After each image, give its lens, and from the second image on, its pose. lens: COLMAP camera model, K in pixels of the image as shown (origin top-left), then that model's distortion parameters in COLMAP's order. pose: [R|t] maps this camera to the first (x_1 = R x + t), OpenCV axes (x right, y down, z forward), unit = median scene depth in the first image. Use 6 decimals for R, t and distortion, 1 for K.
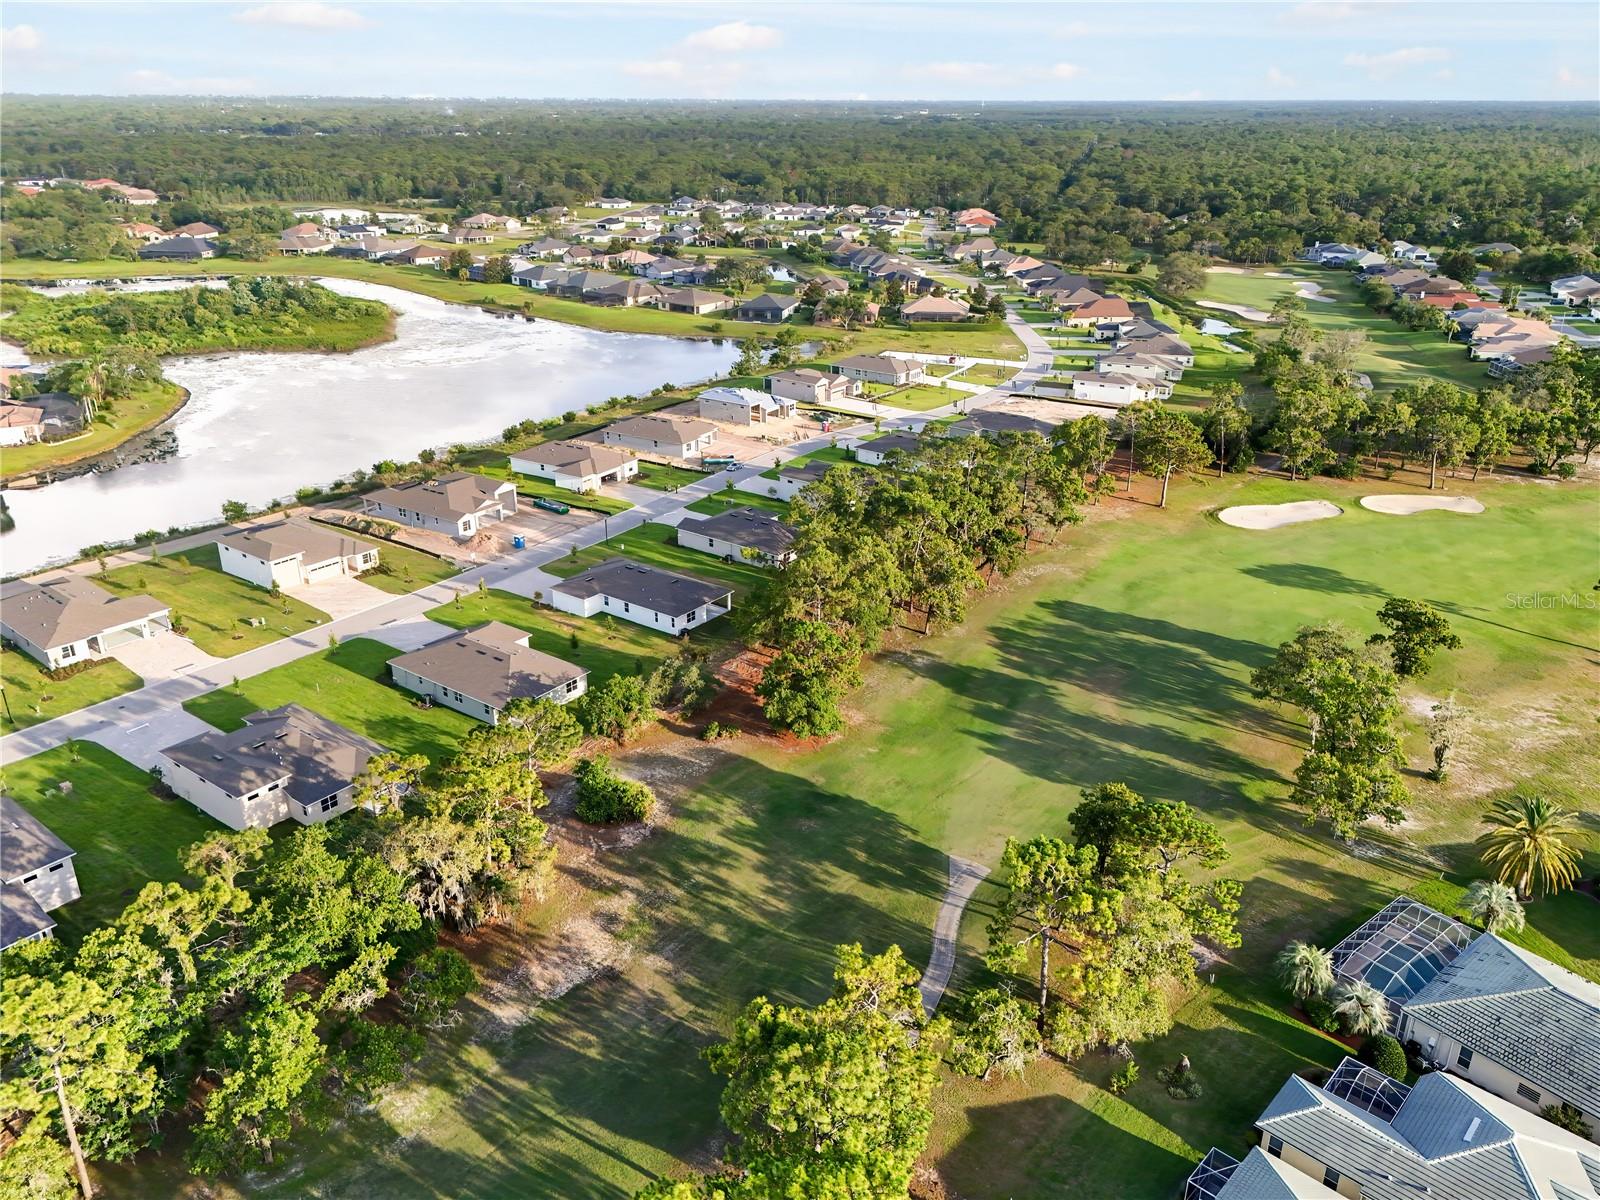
lens RADIAL K [[1228.1, 0, 800.2], [0, 1228.1, 598.9], [0, 0, 1]] dist [0.074834, -0.068609]
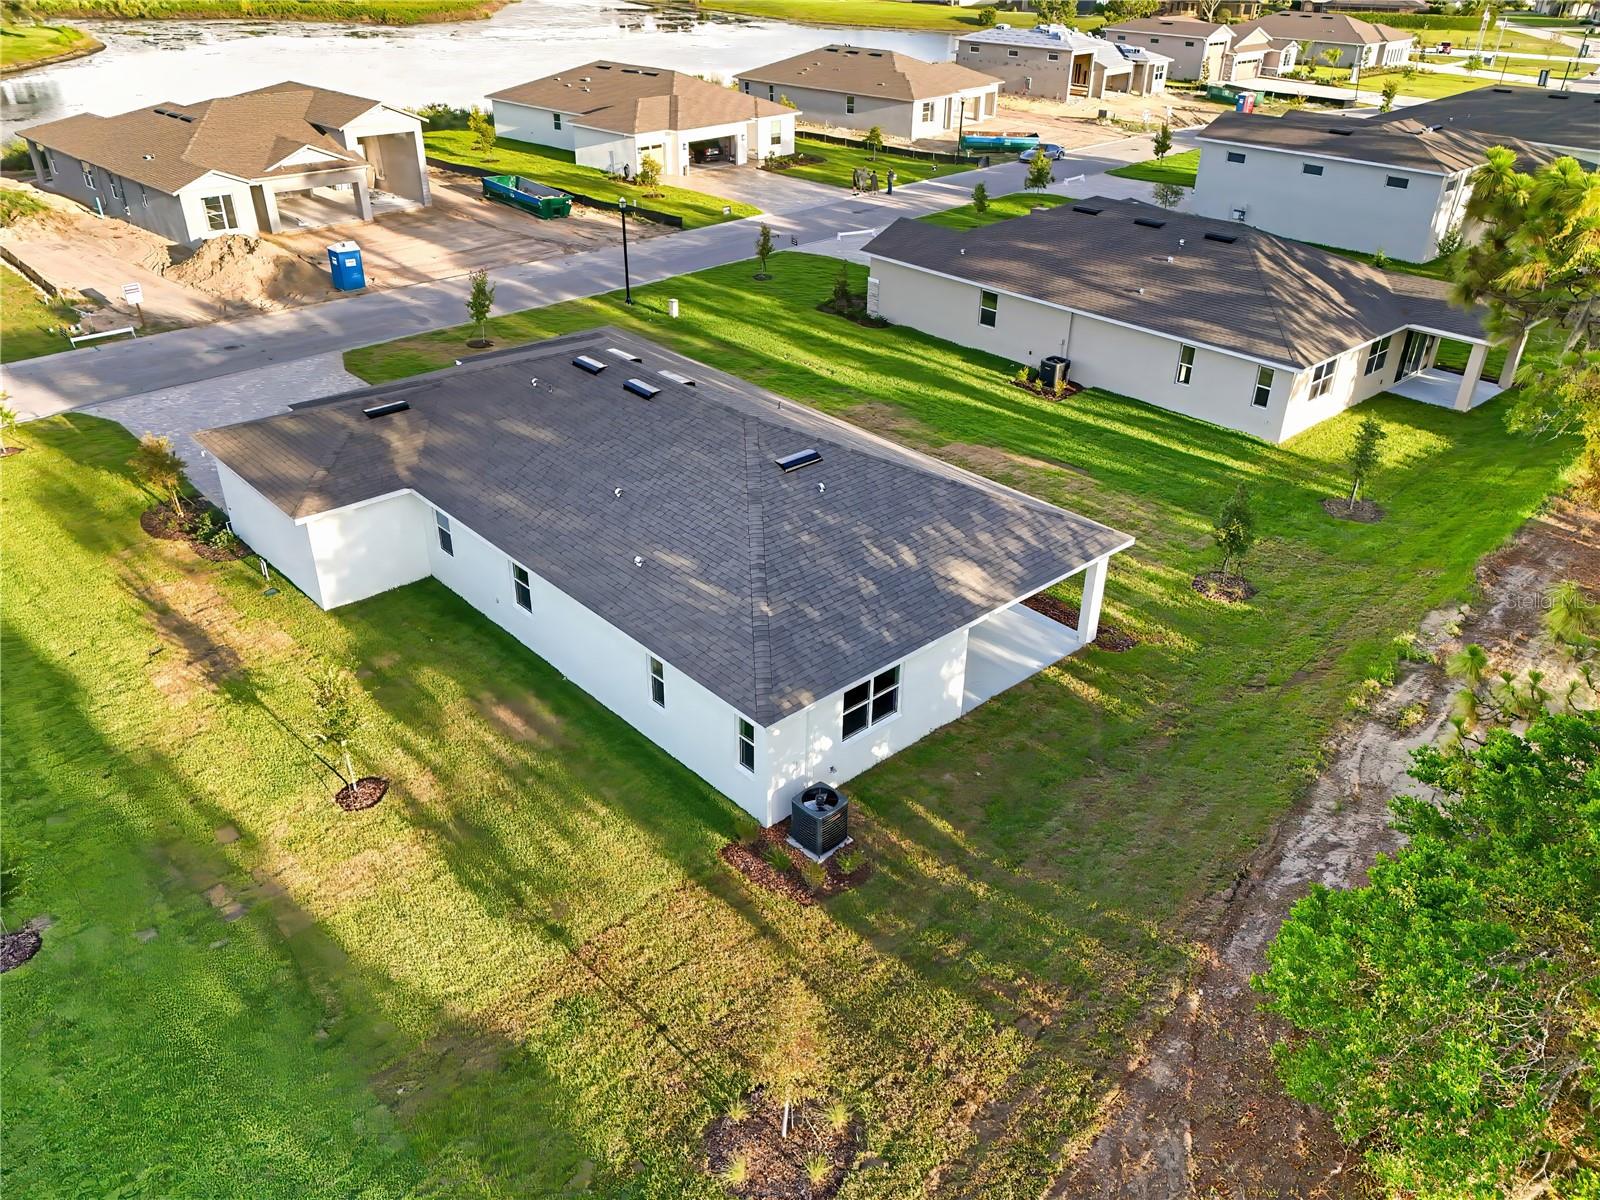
lens RADIAL K [[1228.1, 0, 797.4], [0, 1228.1, 599.0], [0, 0, 1]] dist [0.074834, -0.068609]
pose [[0.981528, 0.103858, -0.160677, -0.060568], [-0.083715, 0.988308, 0.127431, -0.013905], [0.172033, -0.111626, 0.978746, 0.690599]]
